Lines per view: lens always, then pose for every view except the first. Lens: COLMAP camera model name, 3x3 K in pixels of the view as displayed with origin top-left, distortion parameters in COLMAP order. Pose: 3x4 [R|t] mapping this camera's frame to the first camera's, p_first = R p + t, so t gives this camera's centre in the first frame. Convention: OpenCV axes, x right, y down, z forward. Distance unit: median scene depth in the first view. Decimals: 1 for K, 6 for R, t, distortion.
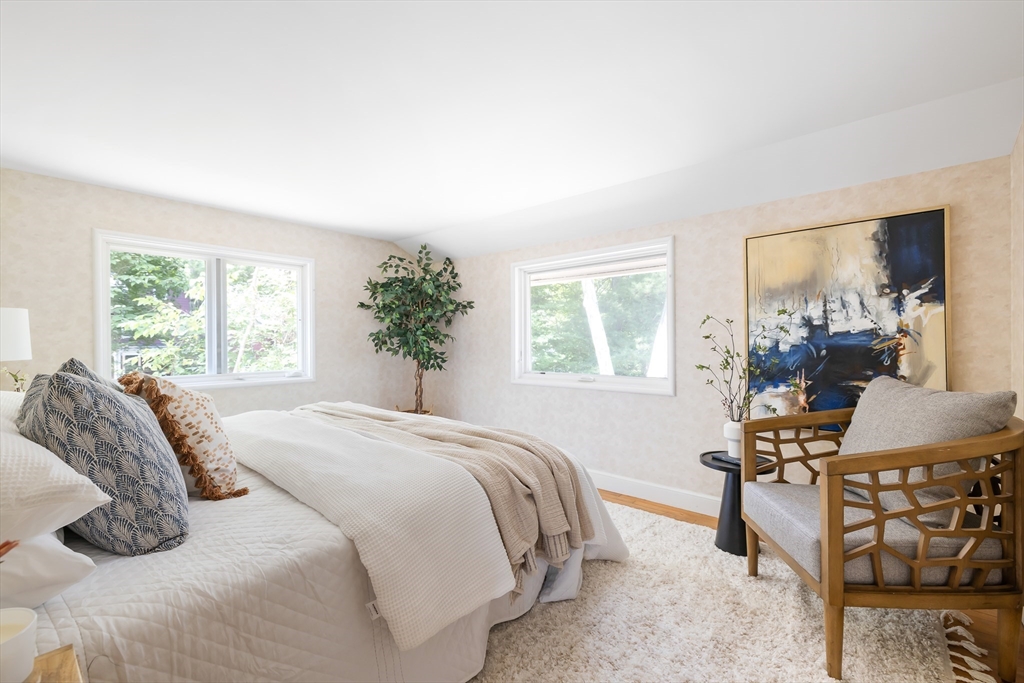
lens RADIAL K [[426.2, 0, 507.4], [0, 426.2, 338.0], [0, 0, 1]] dist [0.014440, 0.000359]
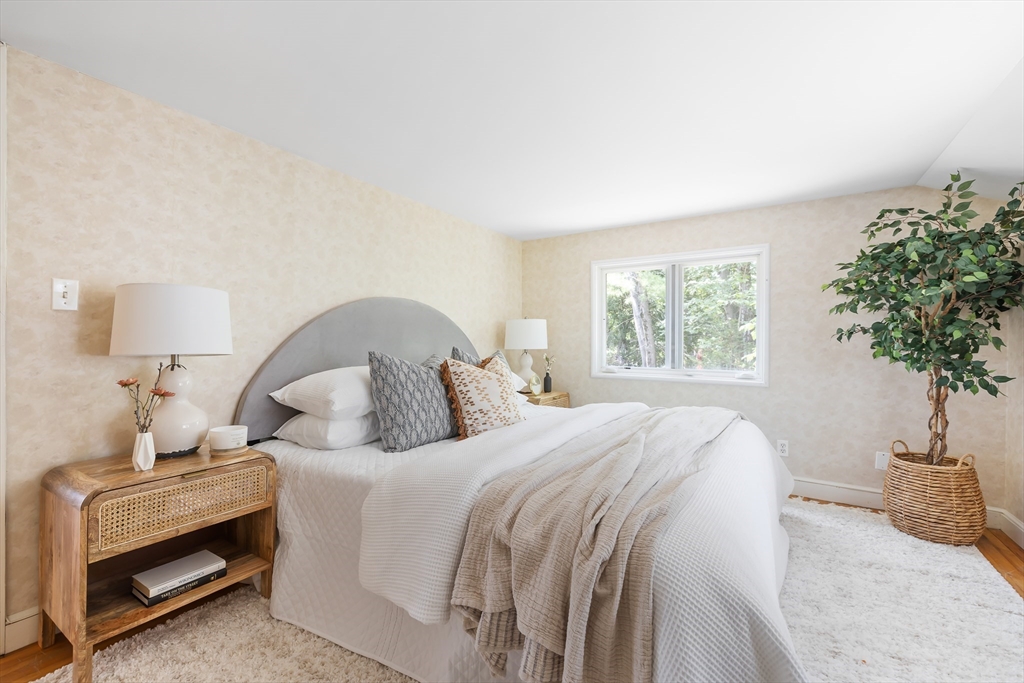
lens RADIAL K [[426.2, 0, 506.1], [0, 426.2, 340.7], [0, 0, 1]] dist [0.014440, 0.000359]
pose [[0.180928, 0.006462, -0.983475, 0.274333], [-0.000097, 0.999979, 0.006552, 0.003387], [0.983496, -0.001090, 0.180925, 0.304198]]
